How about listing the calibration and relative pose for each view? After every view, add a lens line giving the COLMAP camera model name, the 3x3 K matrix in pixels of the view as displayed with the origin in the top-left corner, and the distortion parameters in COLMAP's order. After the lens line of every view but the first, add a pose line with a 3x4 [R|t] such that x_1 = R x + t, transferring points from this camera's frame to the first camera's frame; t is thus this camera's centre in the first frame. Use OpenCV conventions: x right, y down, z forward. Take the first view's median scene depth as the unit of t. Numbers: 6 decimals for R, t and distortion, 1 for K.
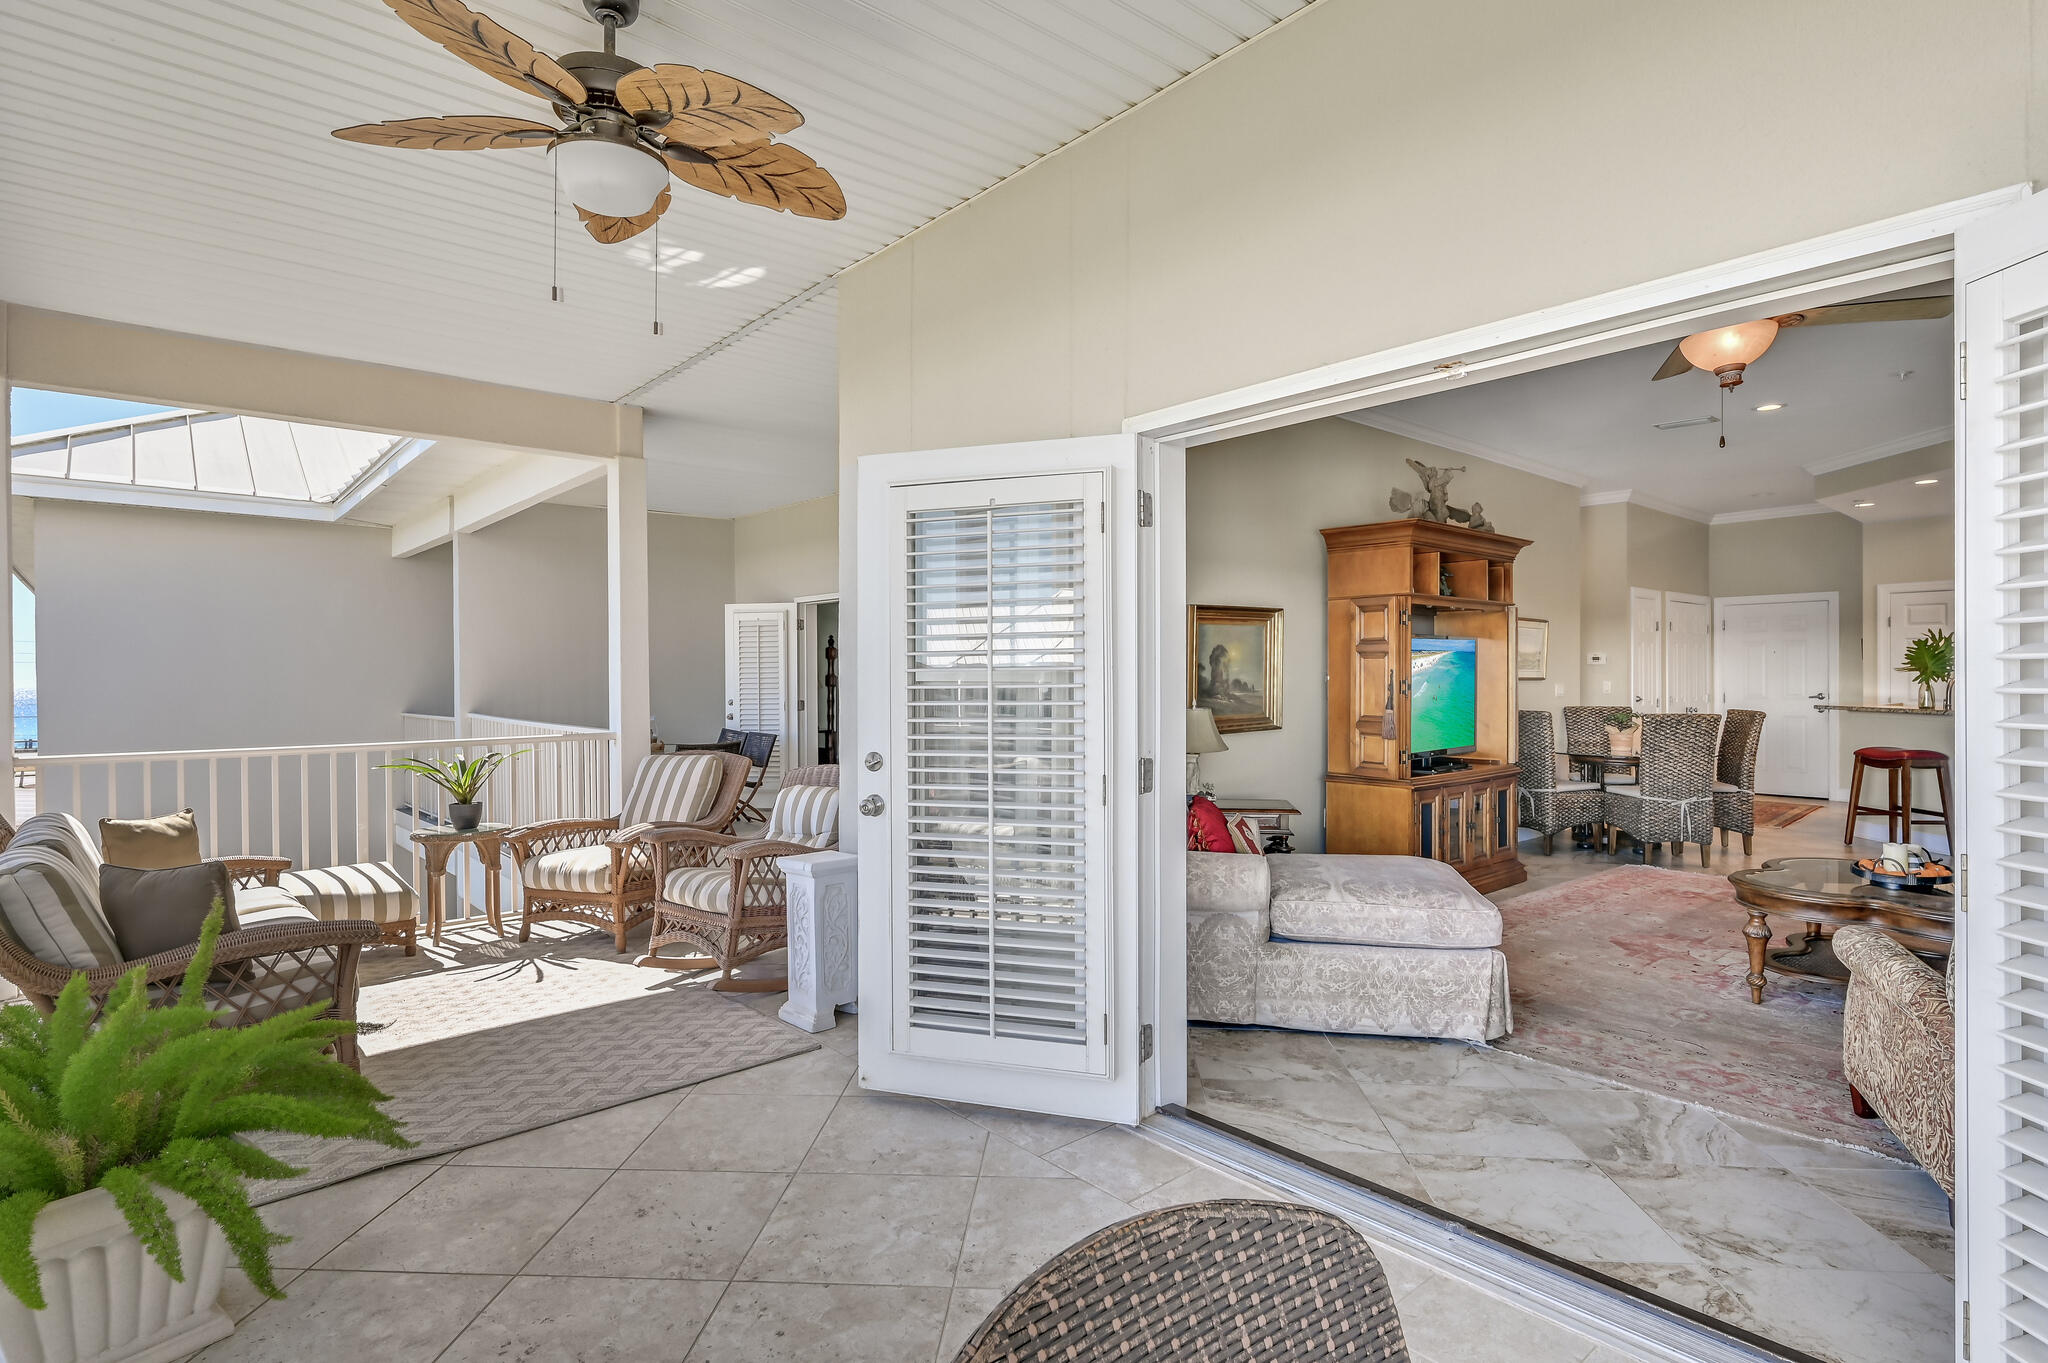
lens RADIAL K [[1028.5, 0, 1024.7], [0, 1028.5, 686.5], [0, 0, 1]] dist [-0.000510, -0.000878]
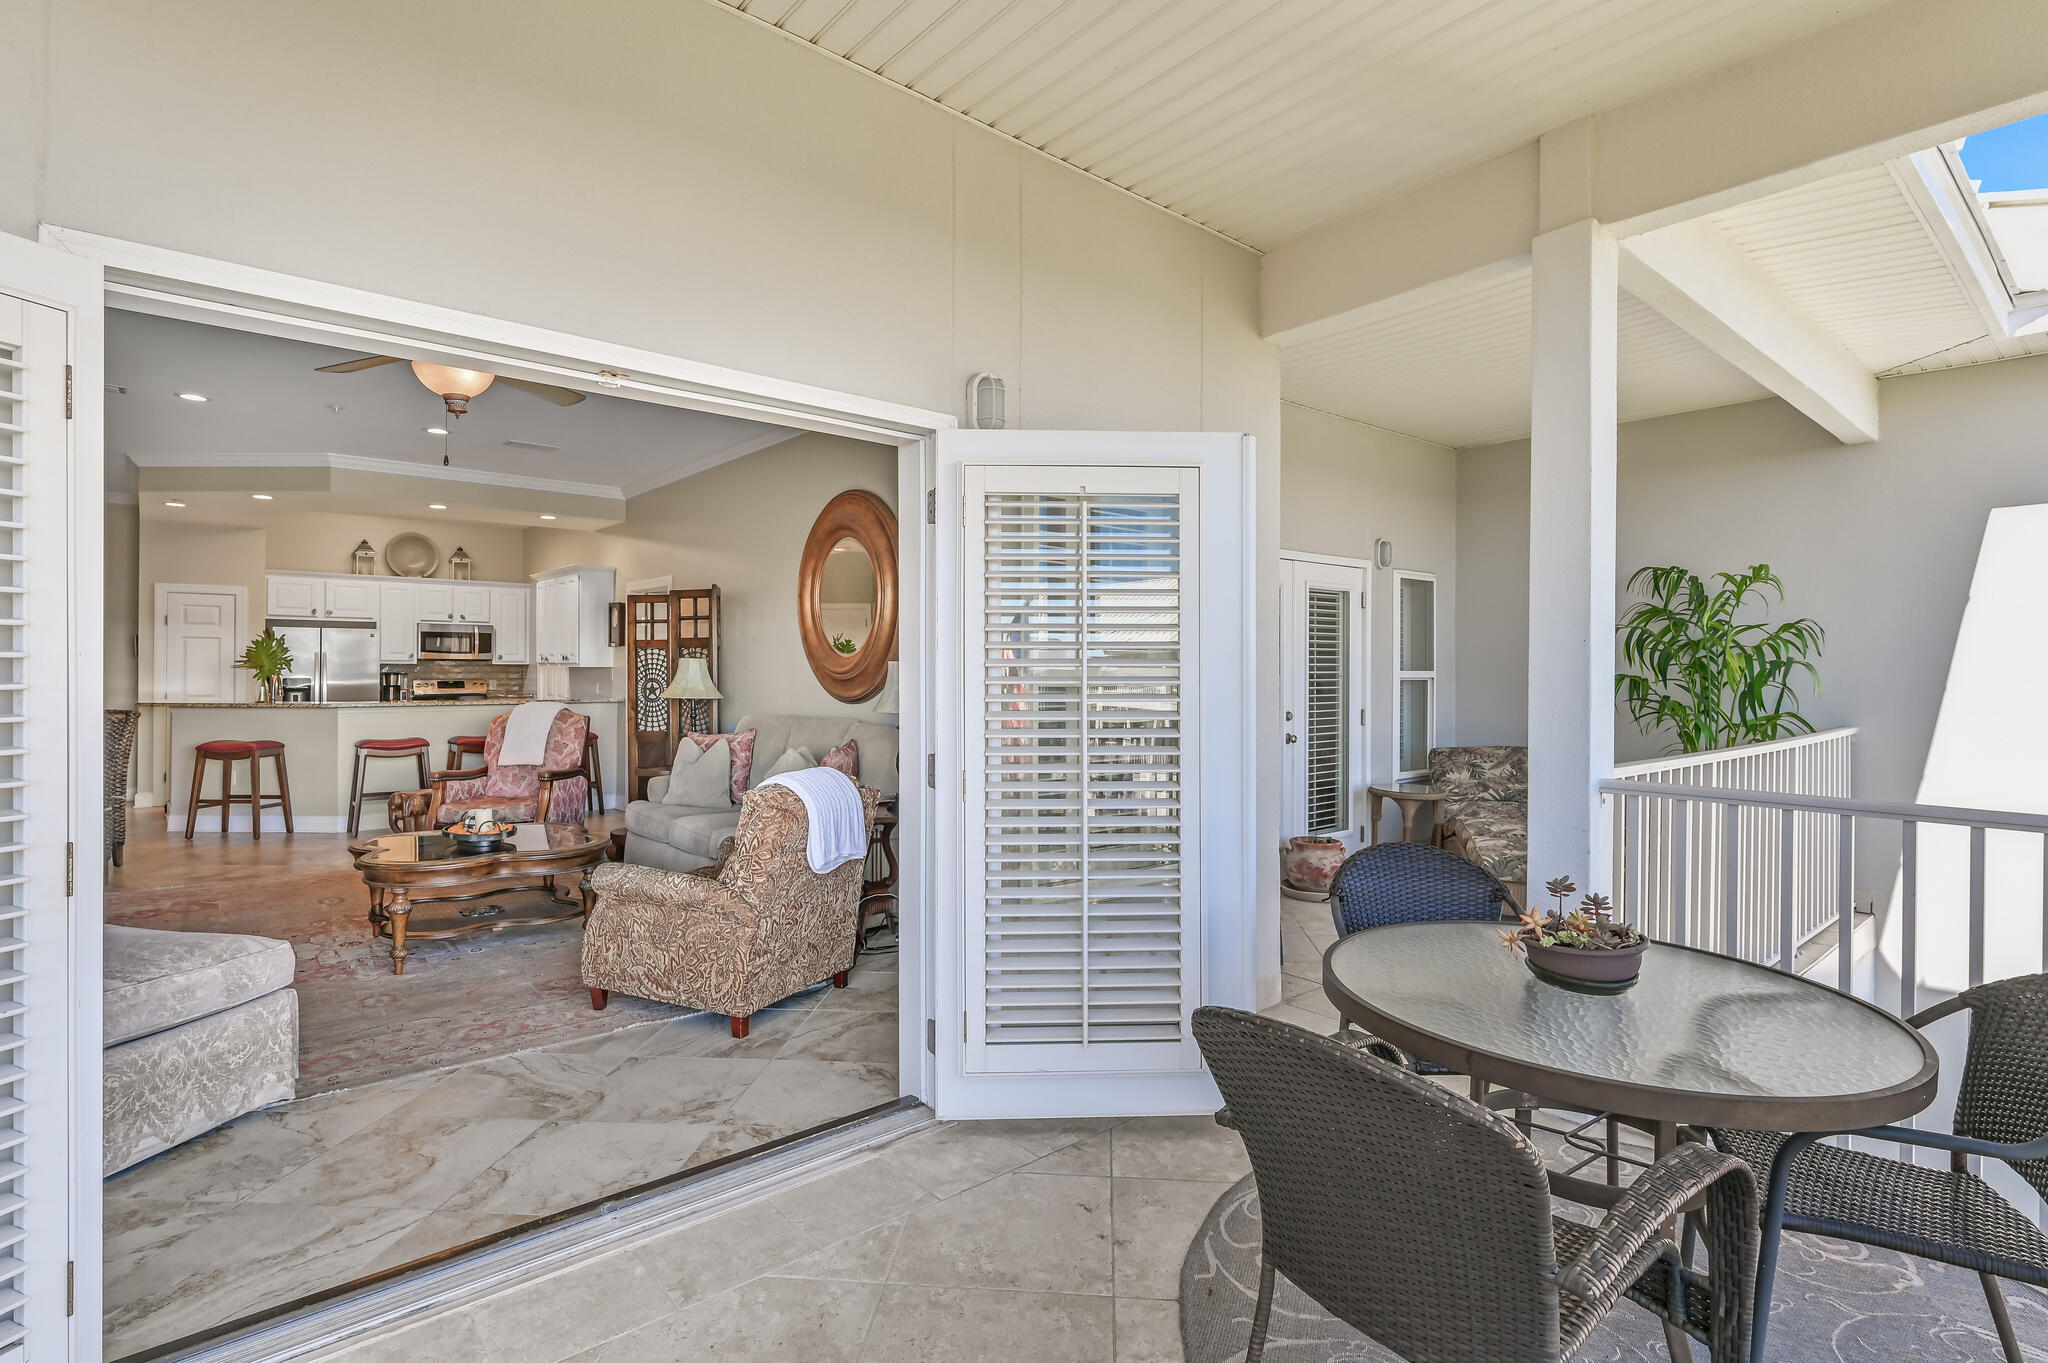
lens RADIAL K [[983.8, 0, 1026.7], [0, 983.8, 669.9], [0, 0, 1]] dist [-0.003335, 0.000795]
pose [[0.011731, 0.006682, 0.999909, -0.220705], [0.007024, 0.999952, -0.006765, -0.001262], [-0.999907, 0.007102, 0.011683, 0.220800]]
